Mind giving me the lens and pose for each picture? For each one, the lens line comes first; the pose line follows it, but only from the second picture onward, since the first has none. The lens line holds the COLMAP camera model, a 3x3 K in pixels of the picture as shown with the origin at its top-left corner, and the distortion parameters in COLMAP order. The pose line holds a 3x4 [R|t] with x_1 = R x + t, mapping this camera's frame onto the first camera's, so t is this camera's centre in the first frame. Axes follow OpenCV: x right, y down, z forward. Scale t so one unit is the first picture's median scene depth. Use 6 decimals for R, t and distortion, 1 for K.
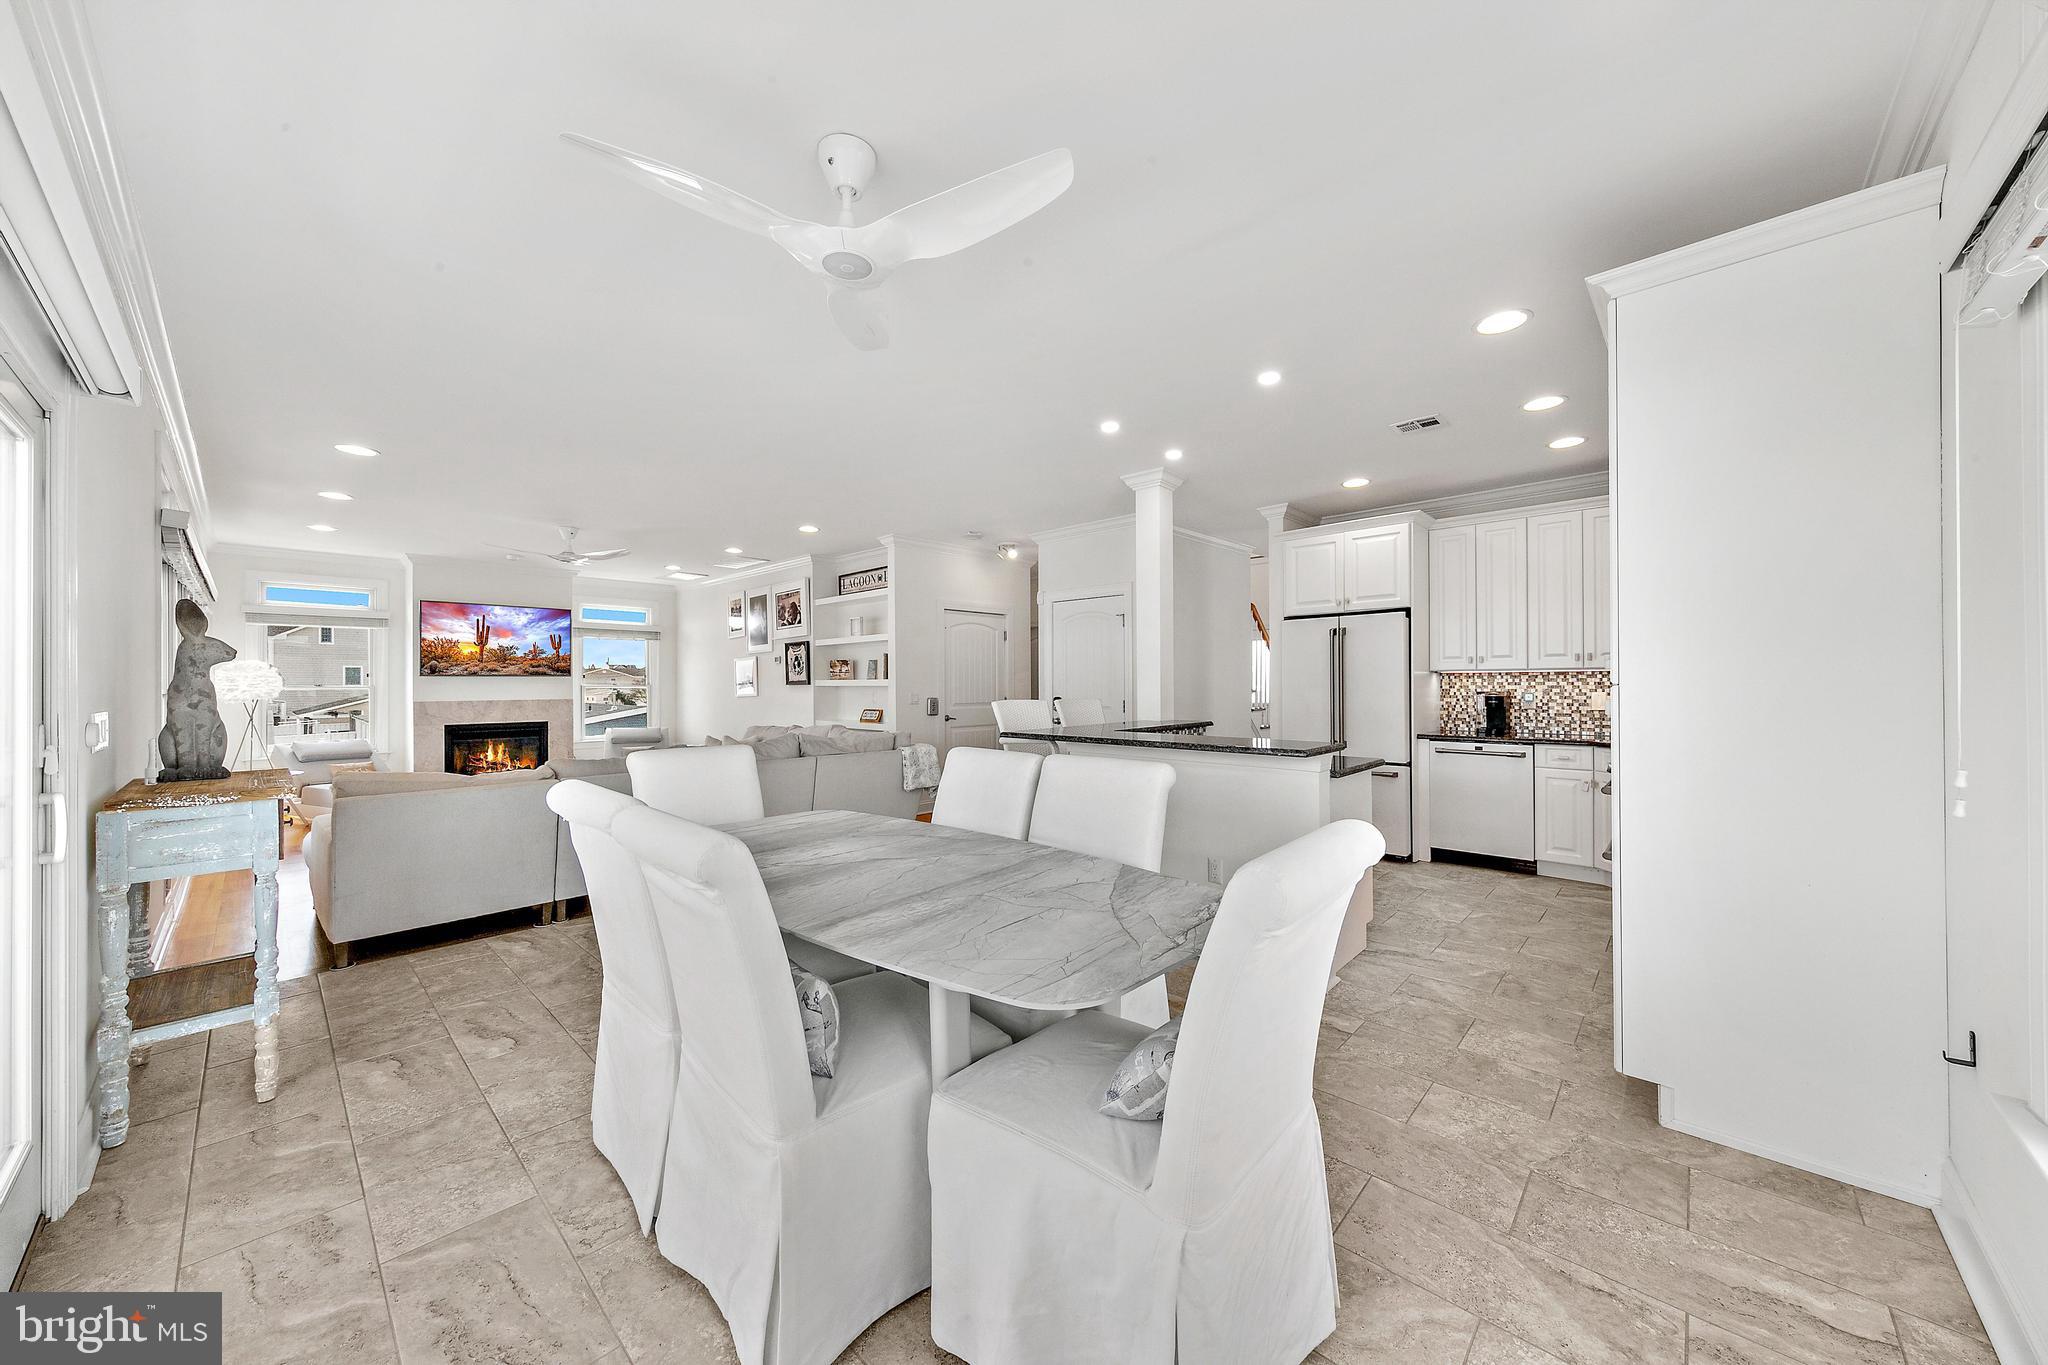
lens RADIAL K [[726.1, 0, 1030.5], [0, 726.1, 679.7], [0, 0, 1]] dist [0.001461, -0.000007]
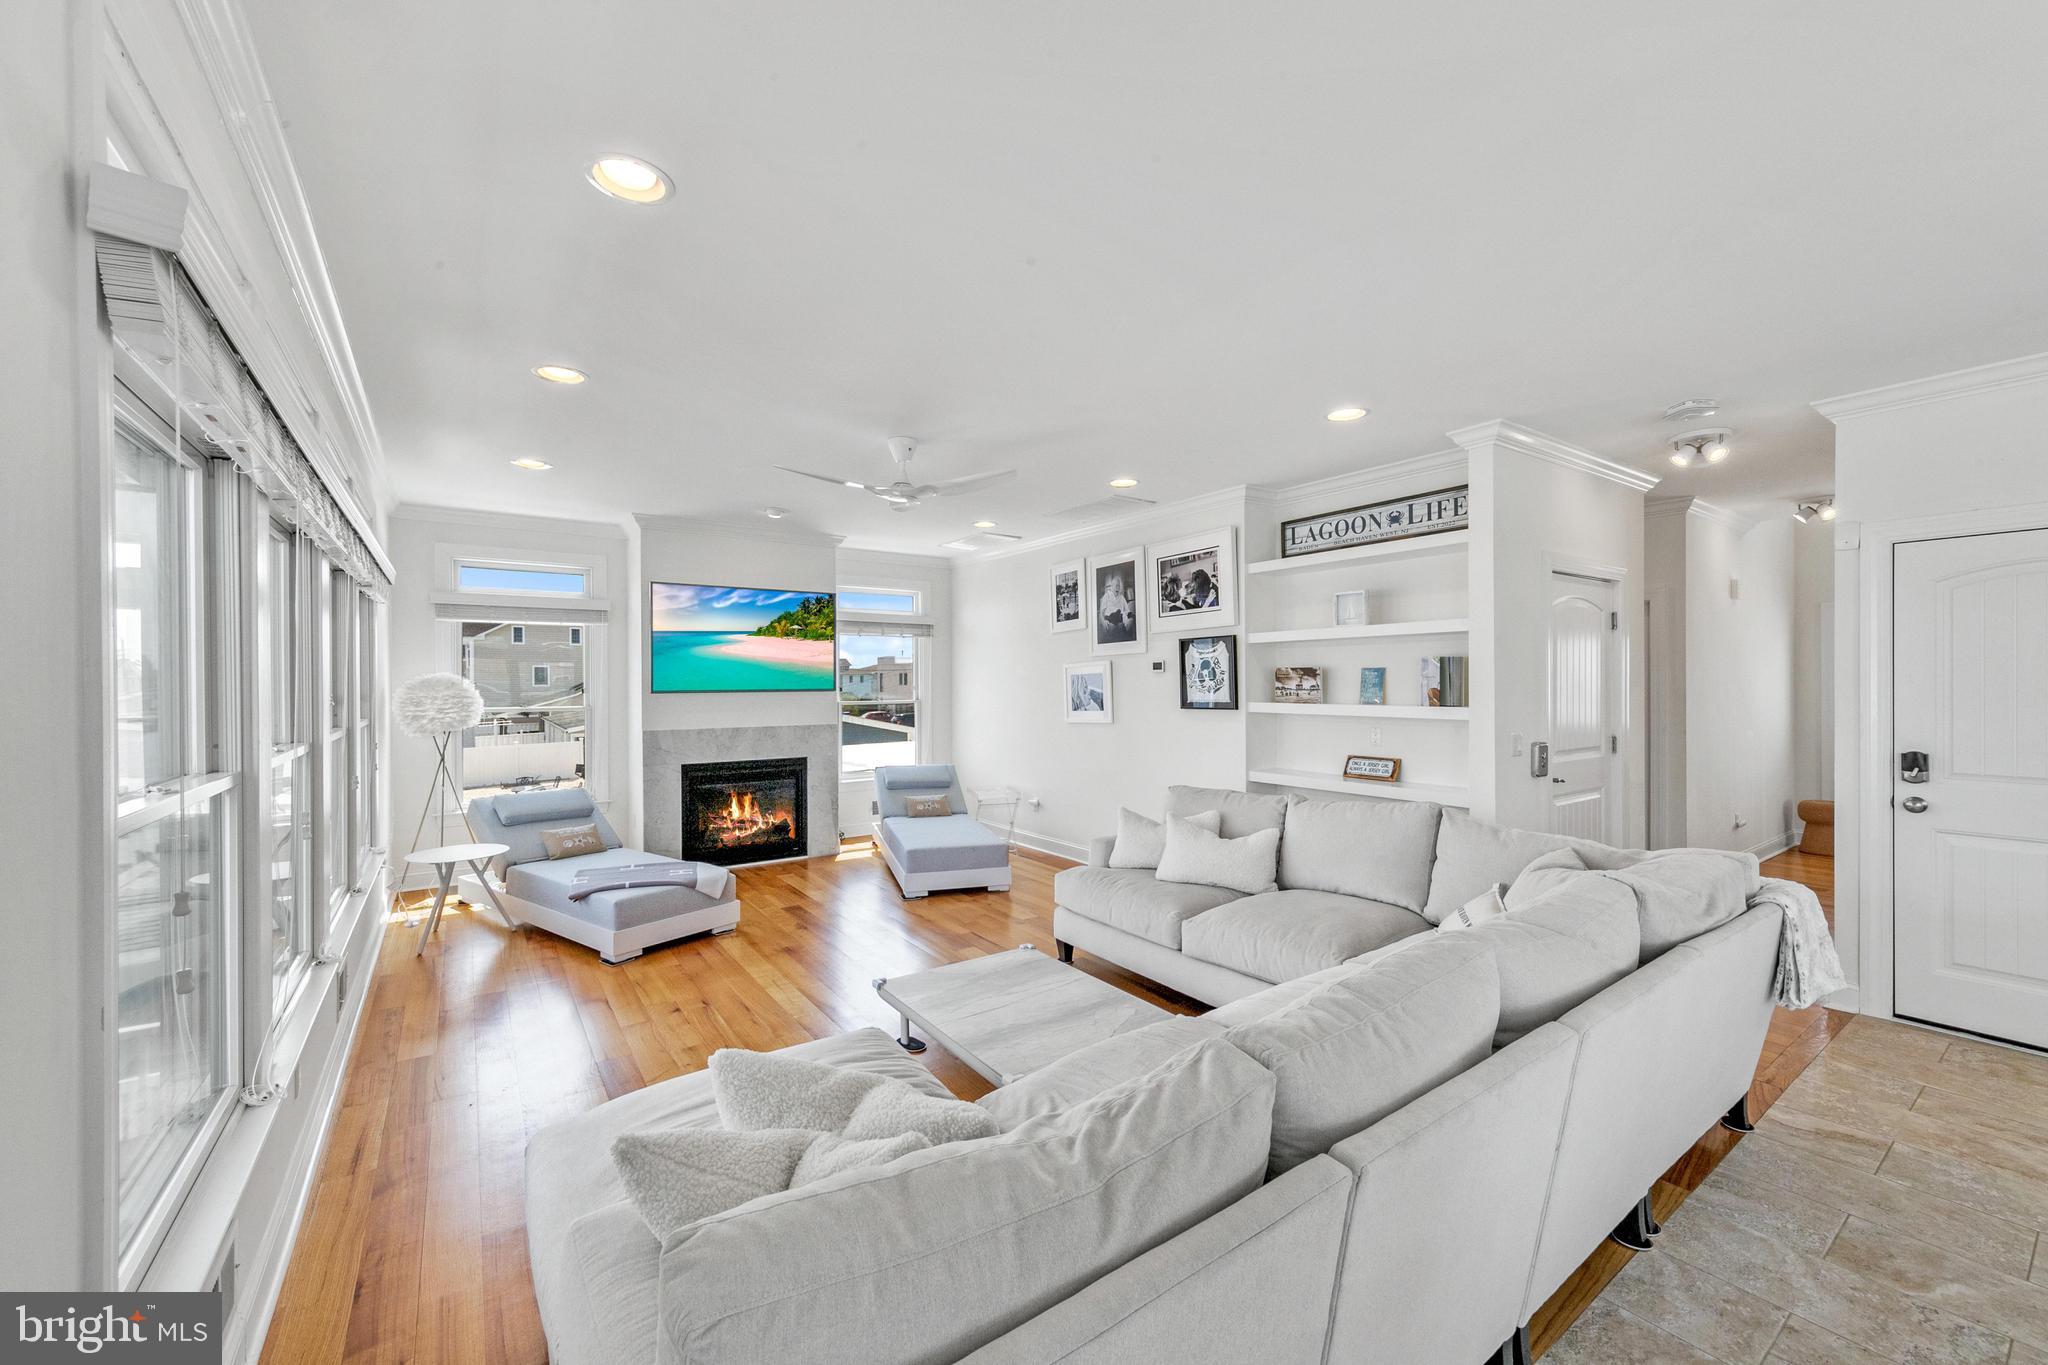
lens RADIAL K [[801.0, 0, 1021.6], [0, 801.0, 684.9], [0, 0, 1]] dist [0.001753, 0.000196]
pose [[0.978549, 0.001143, -0.206013, -0.339390], [0.000980, 0.999947, 0.010203, -0.019861], [0.206014, -0.010186, 0.978496, 0.331707]]
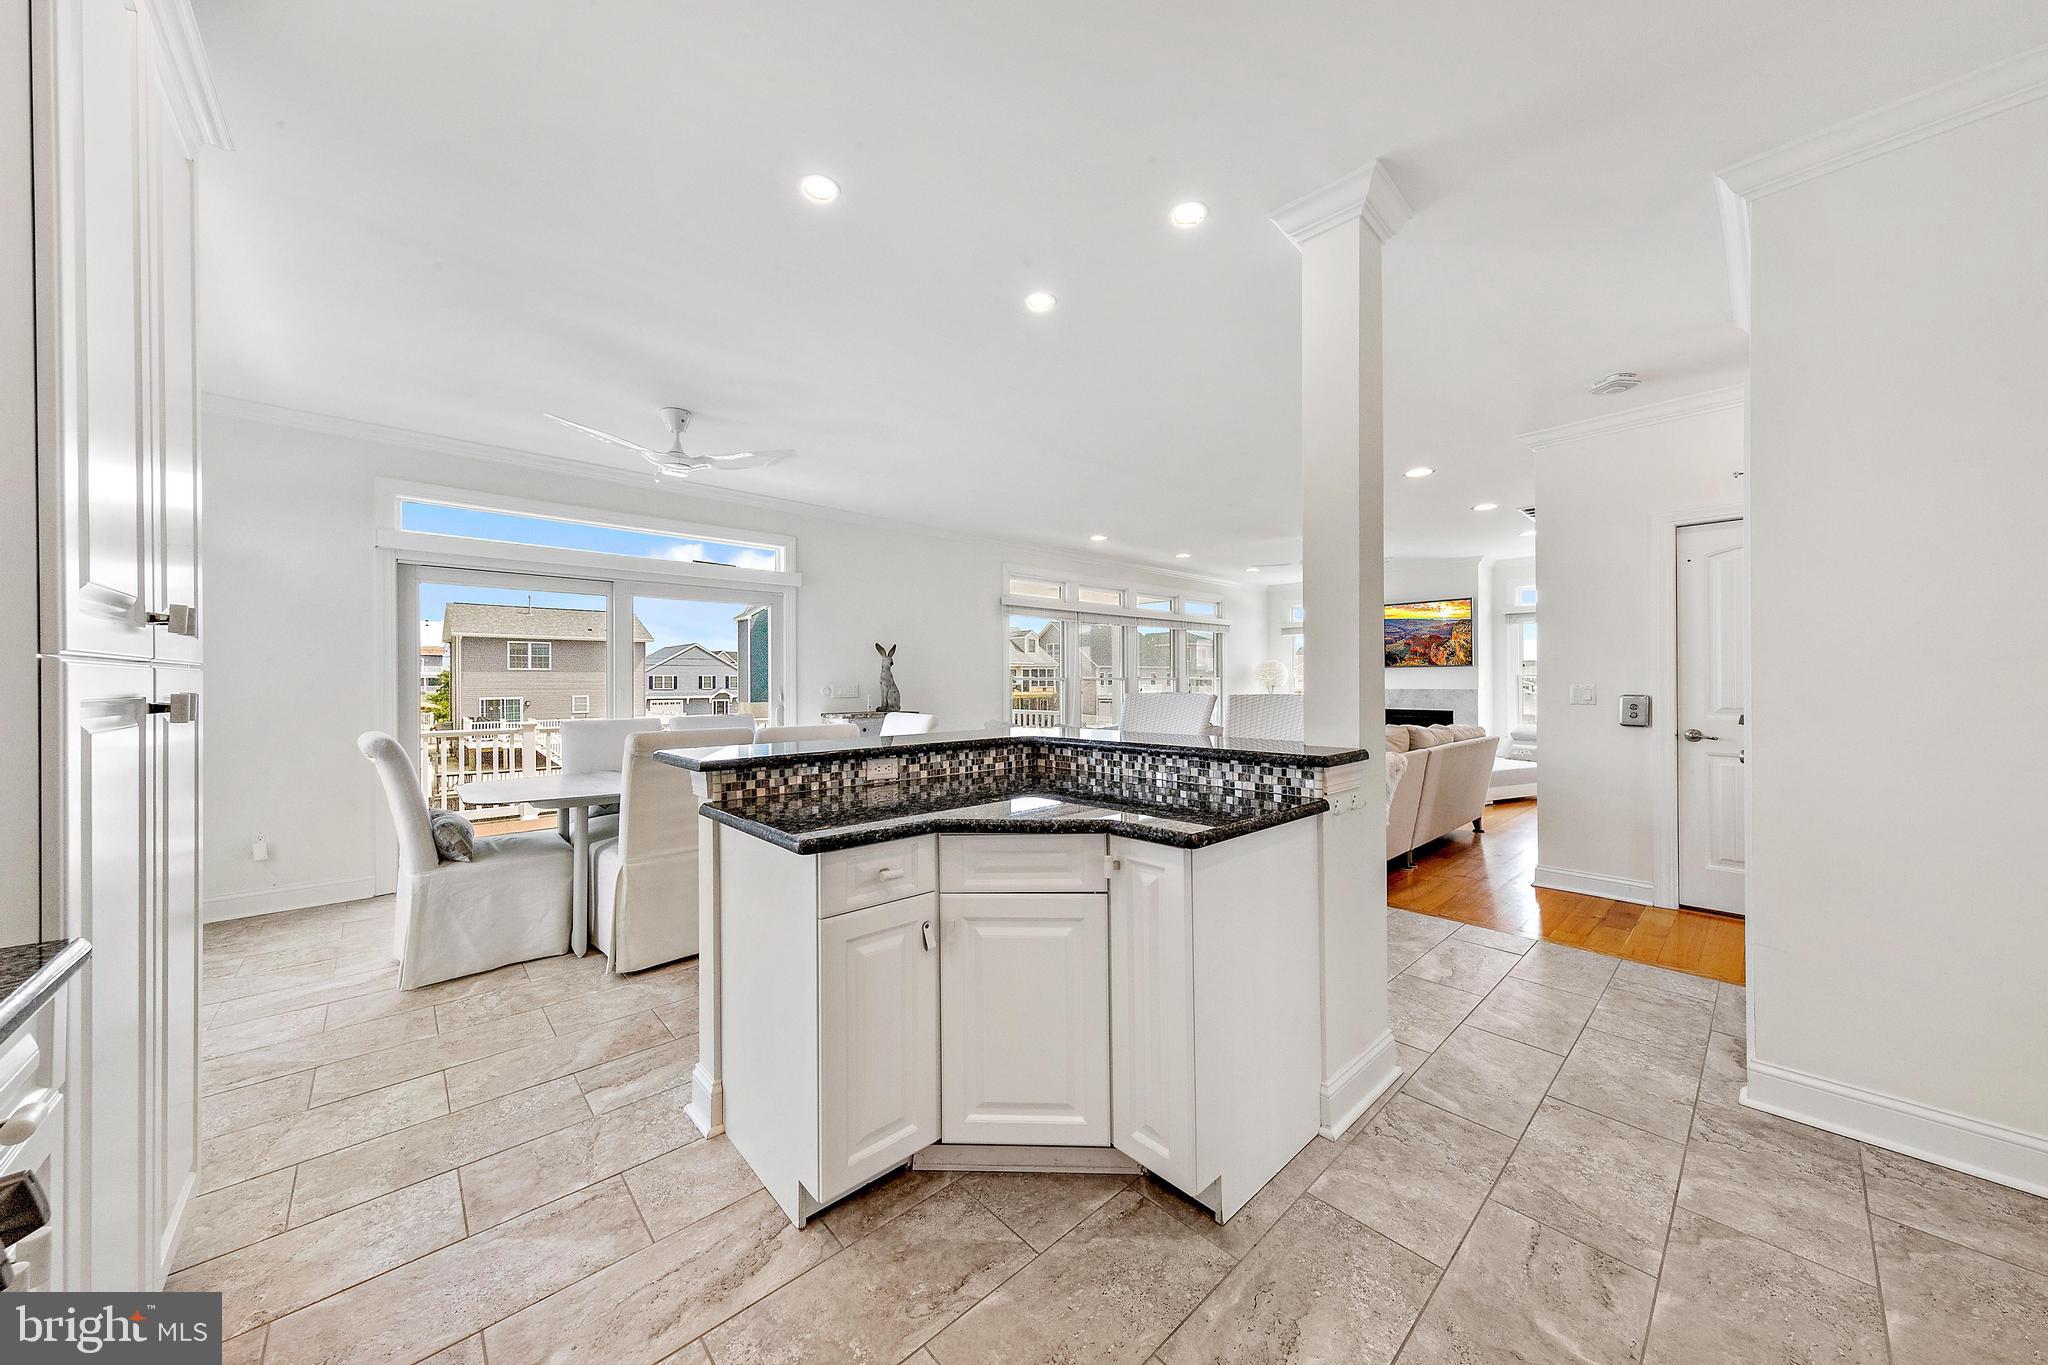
lens RADIAL K [[696.6, 0, 1014.9], [0, 696.6, 675.7], [0, 0, 1]] dist [-0.001303, -0.000049]
pose [[-0.090292, -0.004305, -0.995906, 0.395872], [0.010166, 0.999935, -0.005245, 0.007912], [0.995863, -0.010598, -0.090243, 0.522142]]
